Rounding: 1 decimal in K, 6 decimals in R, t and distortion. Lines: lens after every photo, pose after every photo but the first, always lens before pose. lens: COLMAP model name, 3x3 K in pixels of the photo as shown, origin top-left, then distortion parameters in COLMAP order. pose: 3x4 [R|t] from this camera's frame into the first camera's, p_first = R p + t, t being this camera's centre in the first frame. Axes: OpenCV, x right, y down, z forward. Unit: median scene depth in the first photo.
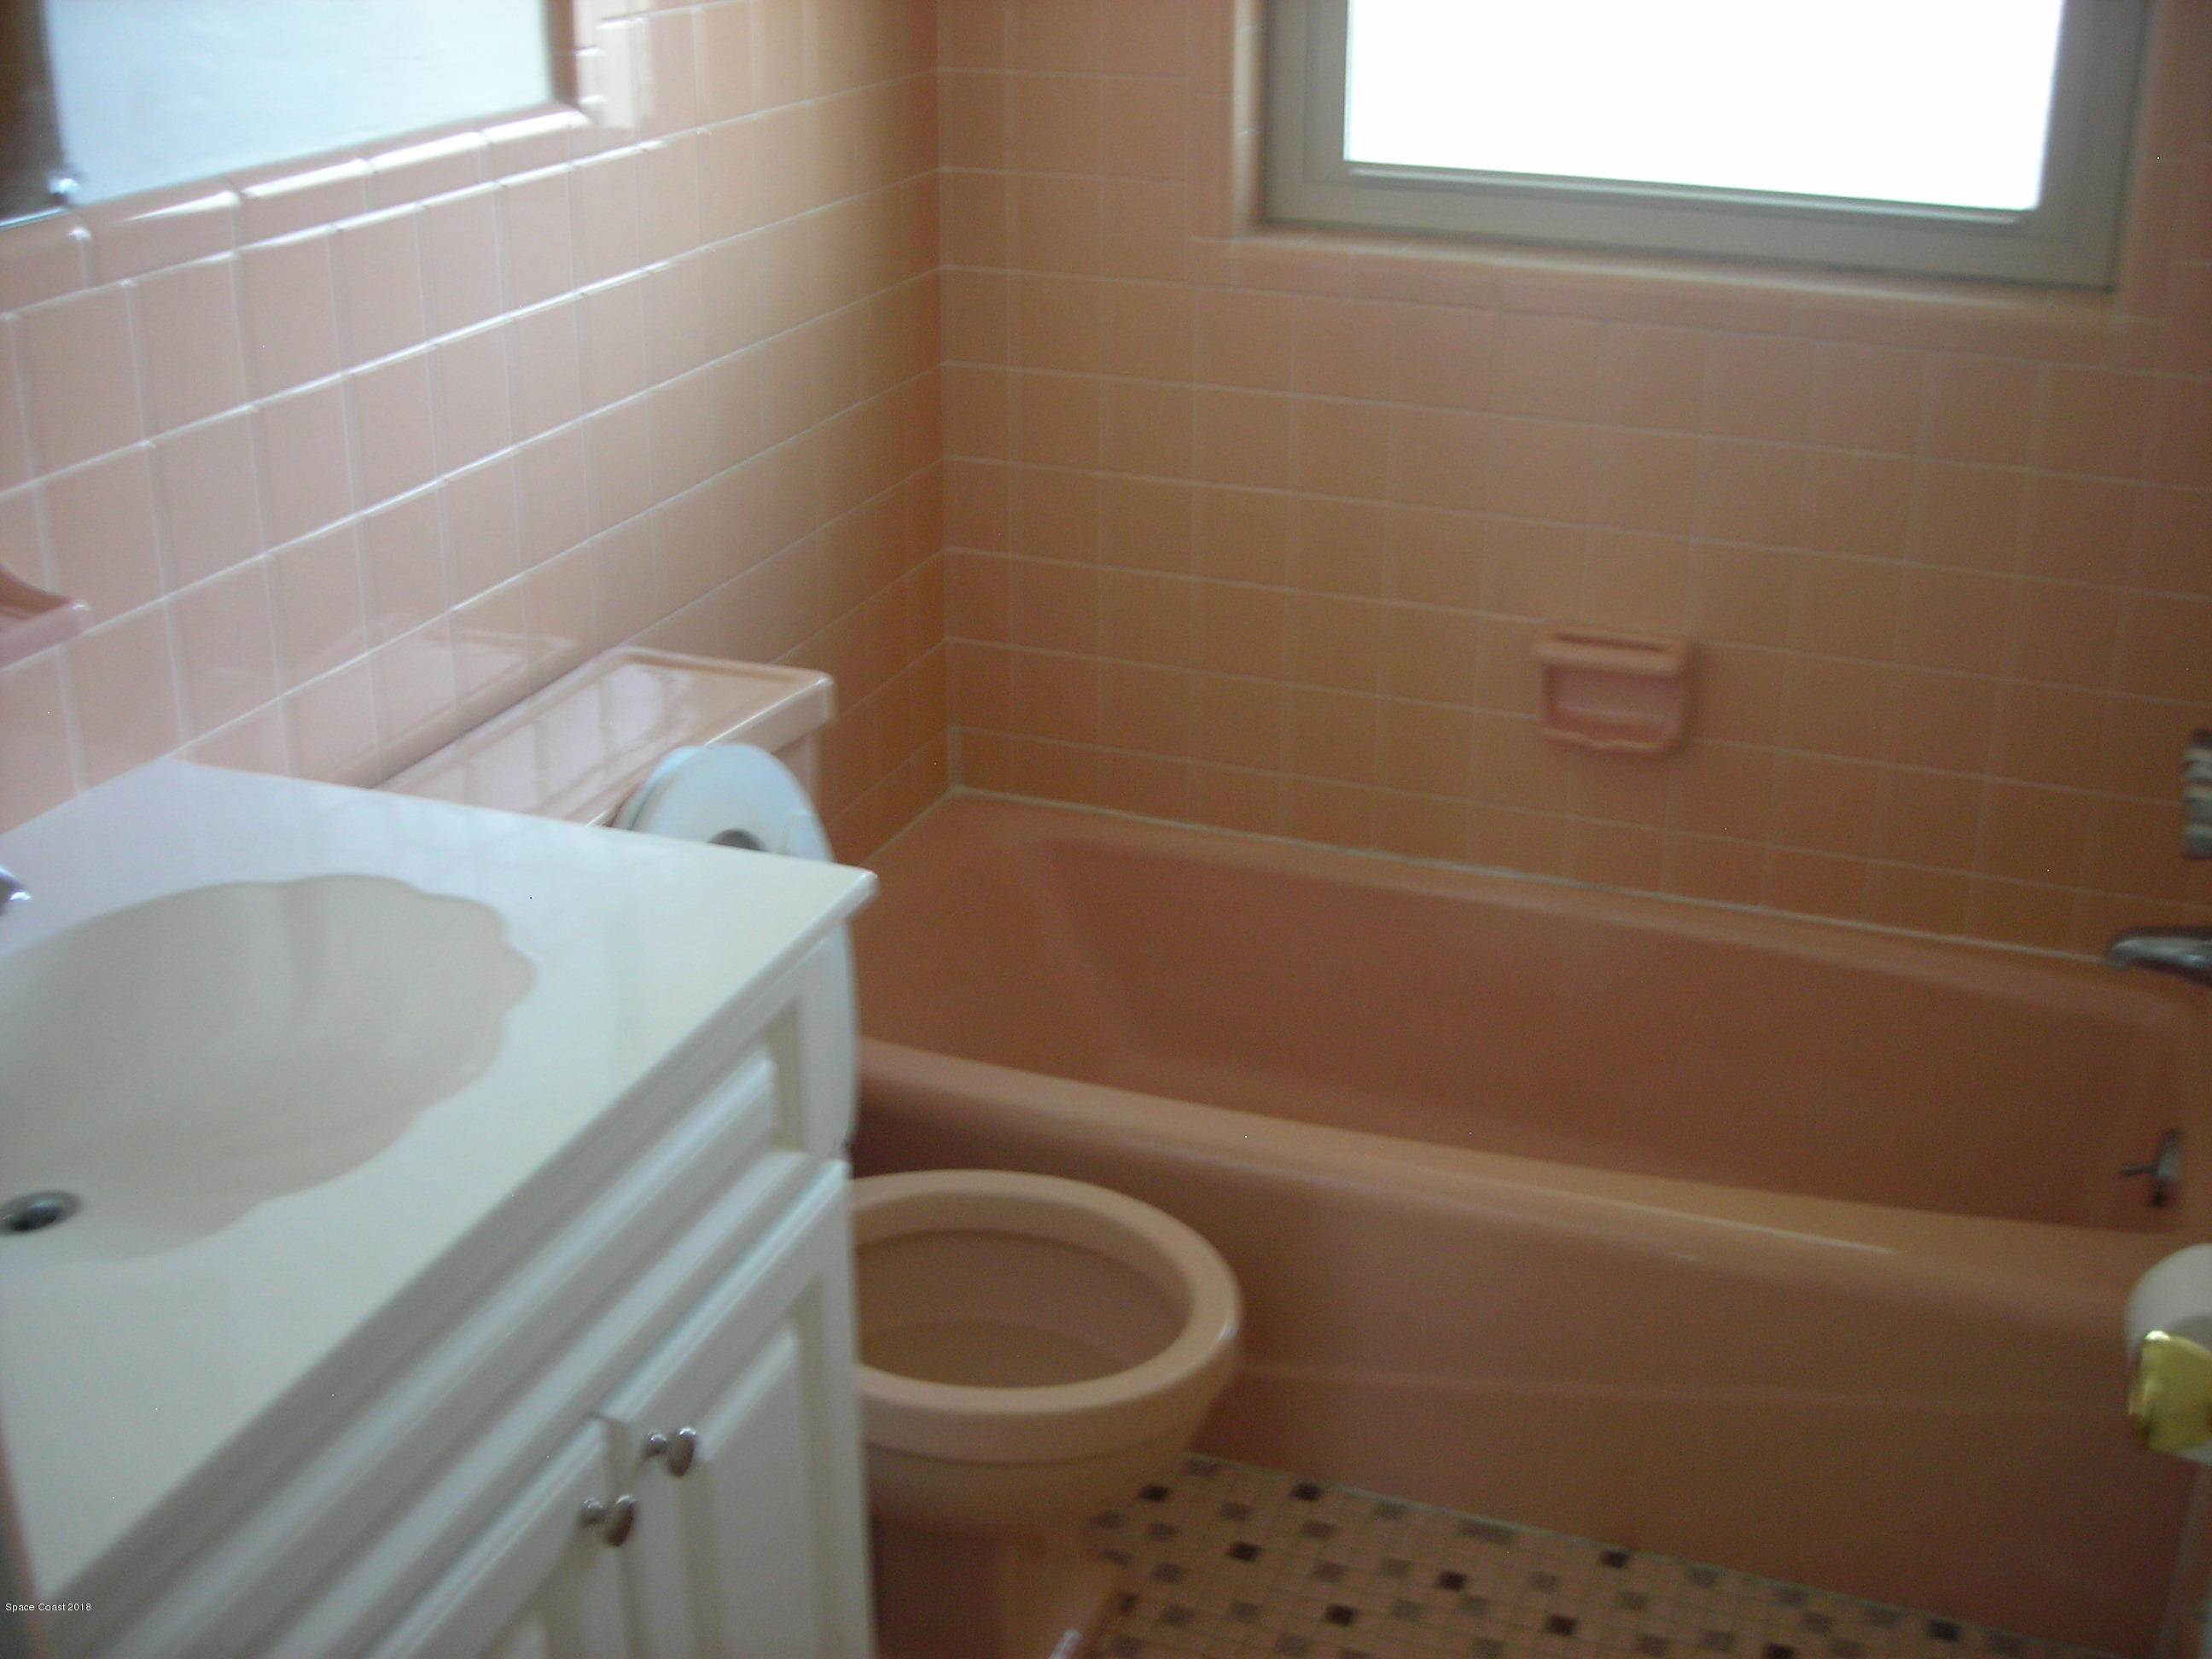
lens RADIAL K [[2651.9, 0, 1114.4], [0, 2651.9, 825.3], [0, 0, 1]] dist [-0.221476, 0.383762]
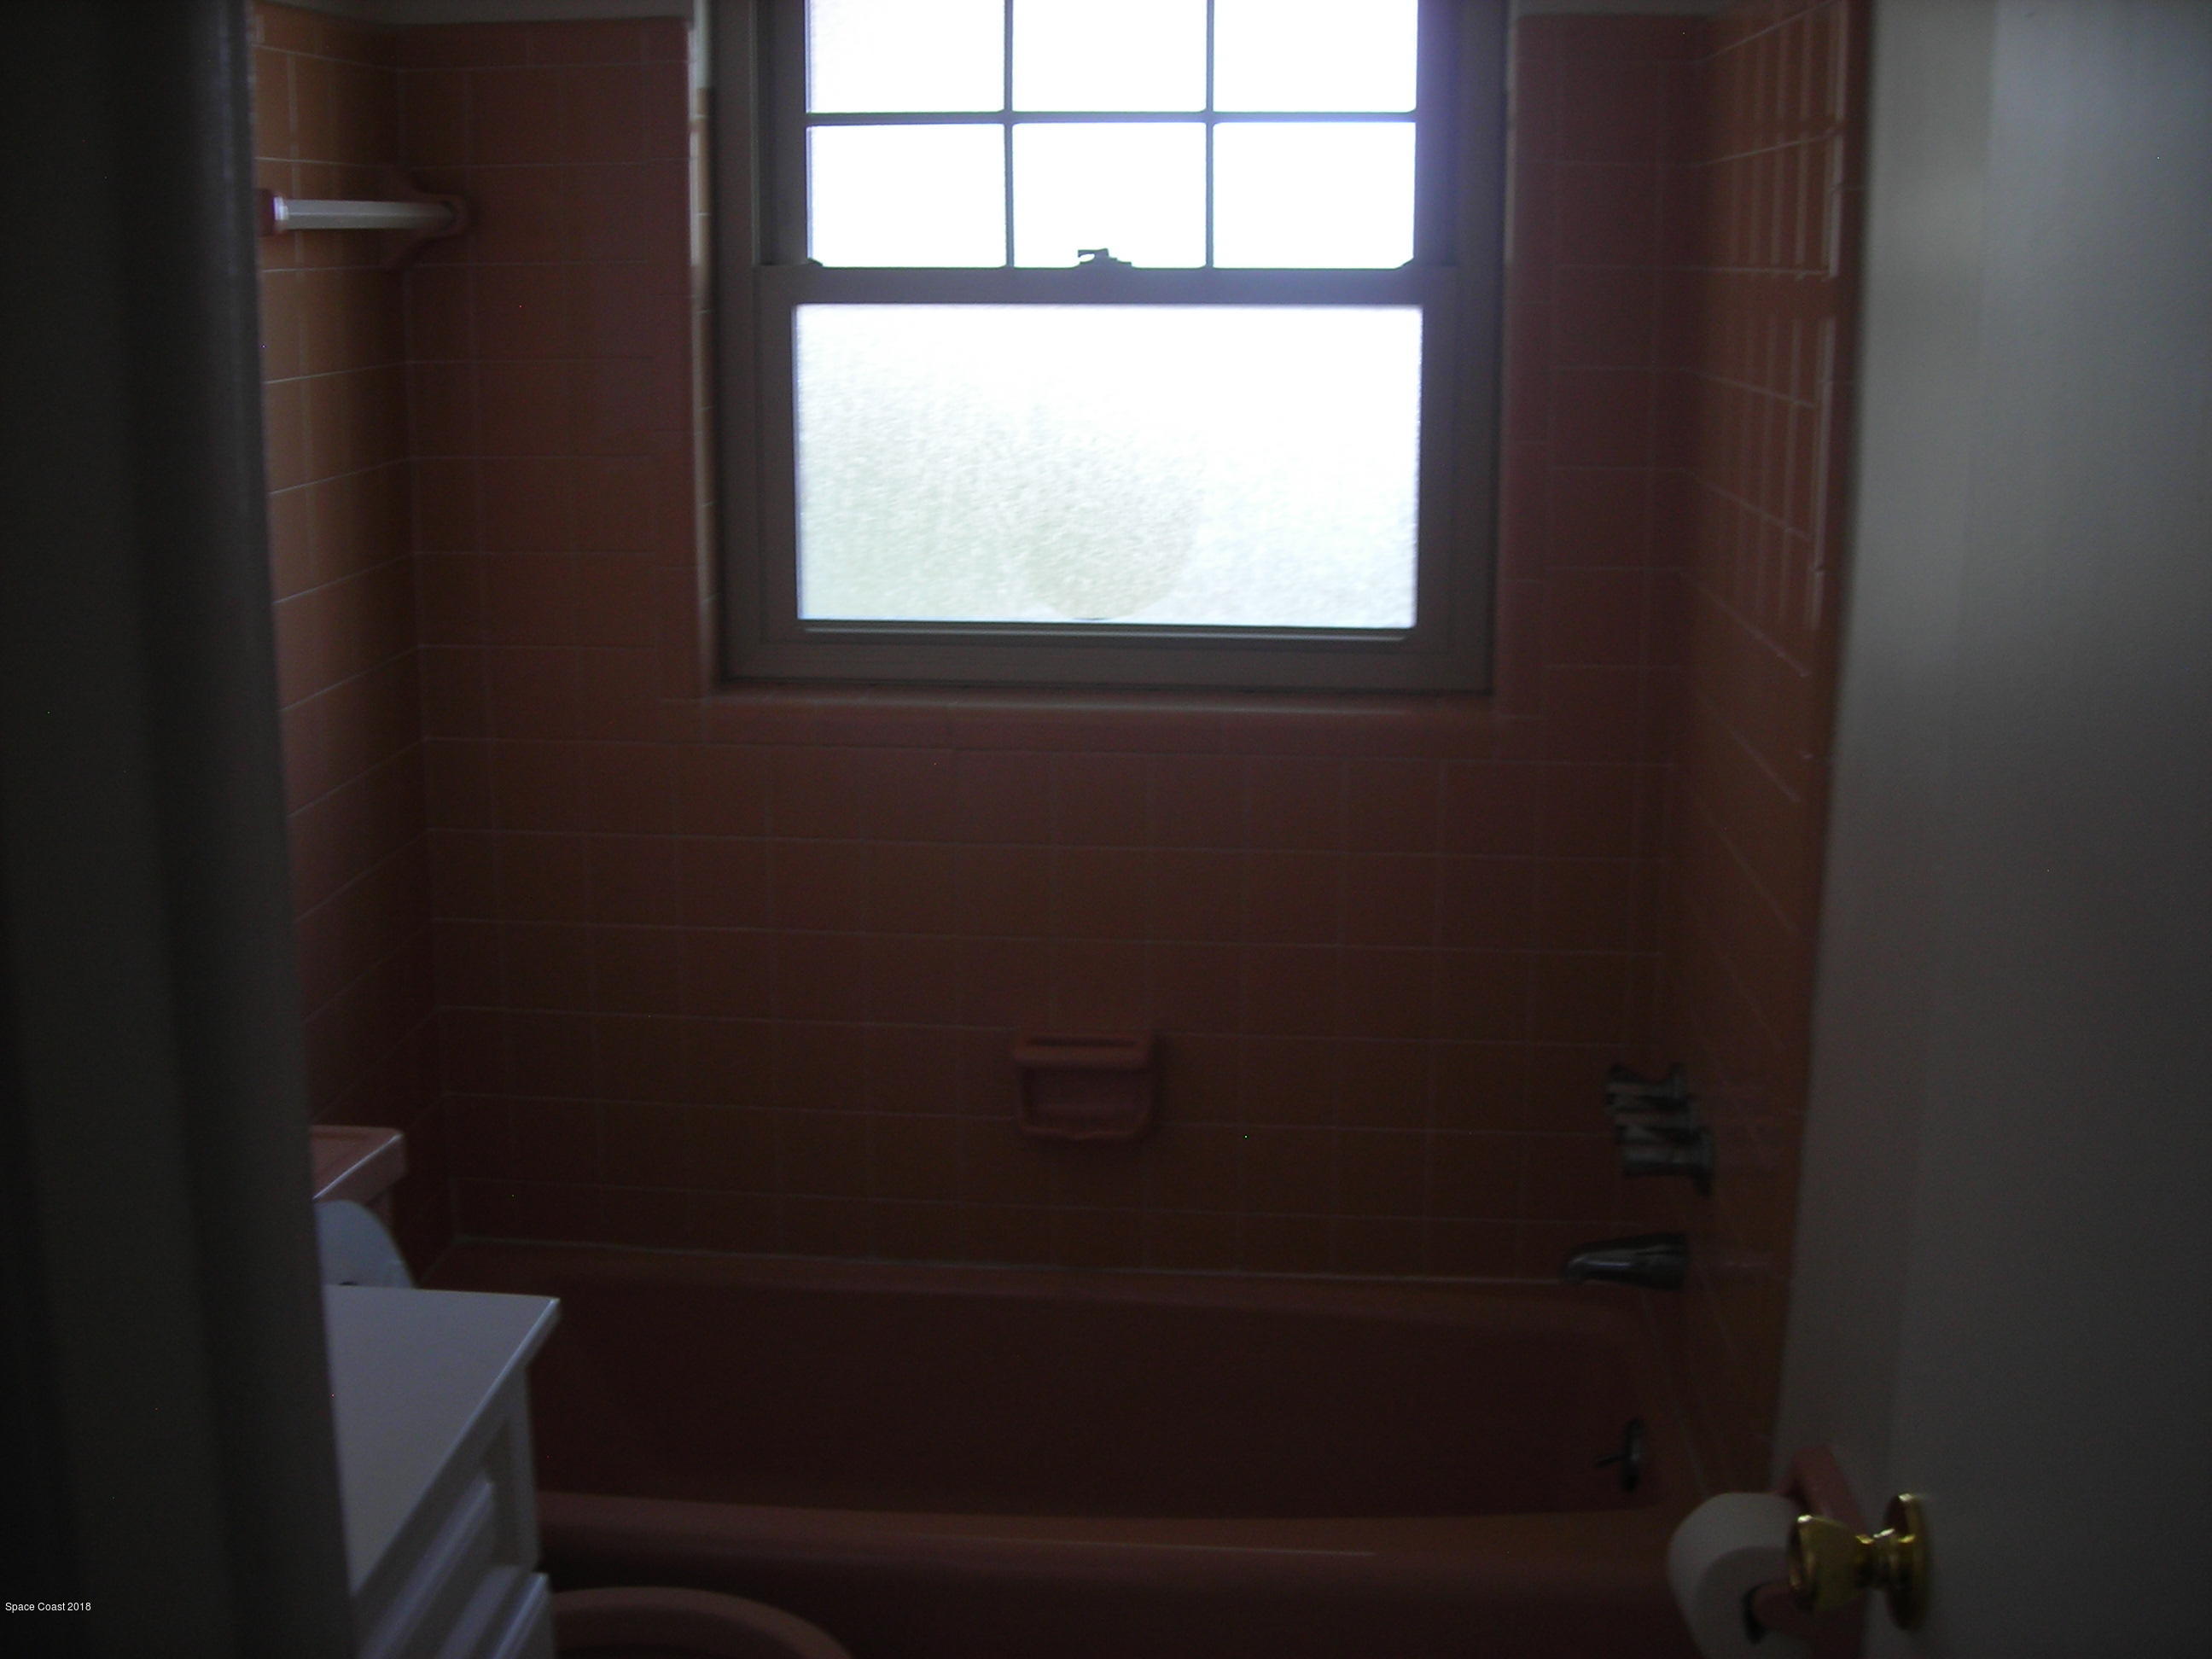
lens RADIAL K [[2651.9, 0, 1114.4], [0, 2651.9, 825.3], [0, 0, 1]] dist [-0.221476, 0.383762]
pose [[0.961278, -0.064190, 0.268001, -0.087900], [0.106742, 0.983308, -0.147349, 0.005489], [-0.254069, 0.170250, 0.952084, -0.065750]]
